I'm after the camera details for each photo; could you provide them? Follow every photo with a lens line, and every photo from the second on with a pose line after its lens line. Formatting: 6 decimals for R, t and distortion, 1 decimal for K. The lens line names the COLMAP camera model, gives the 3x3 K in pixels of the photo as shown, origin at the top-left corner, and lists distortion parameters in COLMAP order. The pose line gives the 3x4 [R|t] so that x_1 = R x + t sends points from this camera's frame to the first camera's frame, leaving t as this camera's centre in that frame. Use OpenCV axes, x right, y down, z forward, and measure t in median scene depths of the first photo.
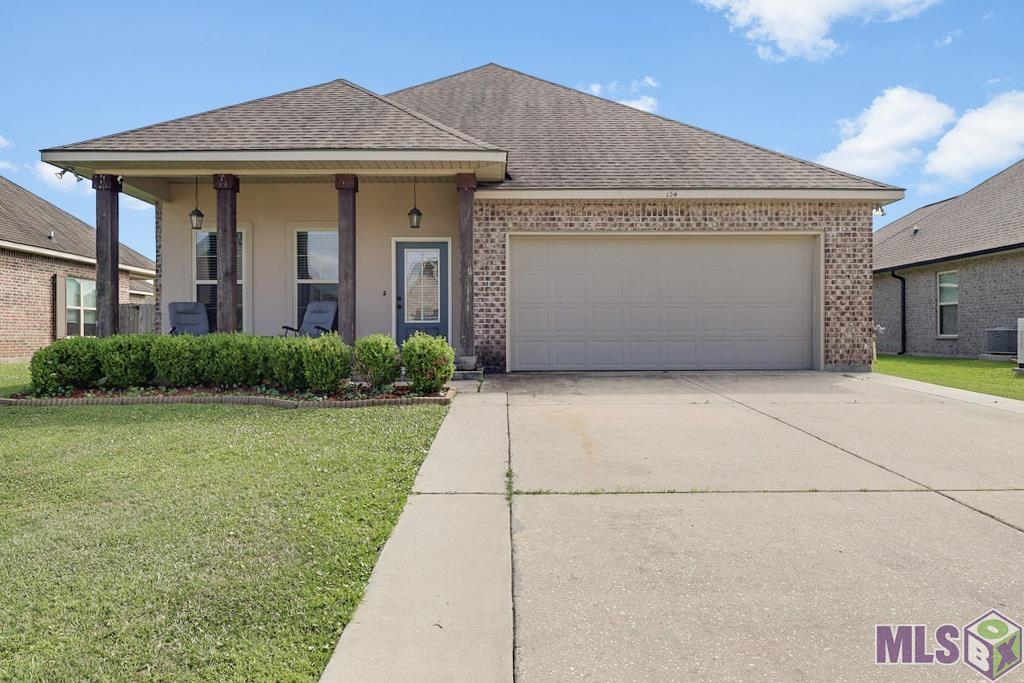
lens RADIAL K [[650.8, 0, 508.5], [0, 650.8, 343.3], [0, 0, 1]] dist [-0.013738, 0.001302]
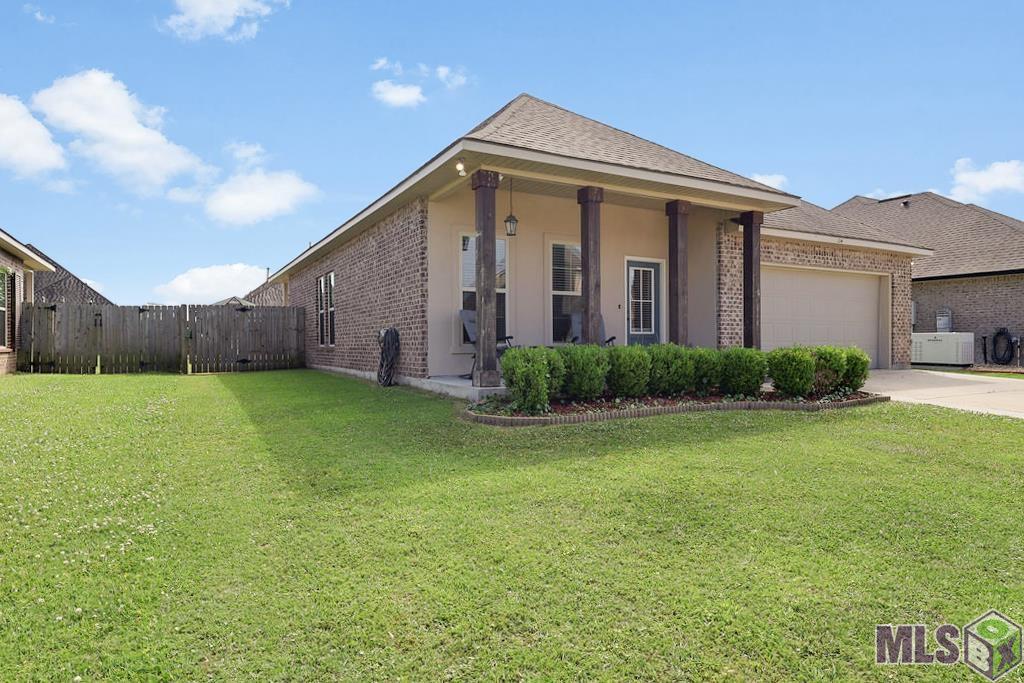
lens RADIAL K [[614.8, 0, 512.6], [0, 614.8, 343.8], [0, 0, 1]] dist [-0.003459, -0.001676]
pose [[0.876307, -0.000593, 0.481753, -0.927920], [0.004938, 0.999958, -0.007751, -0.008498], [-0.481728, 0.009171, 0.876273, 0.205818]]
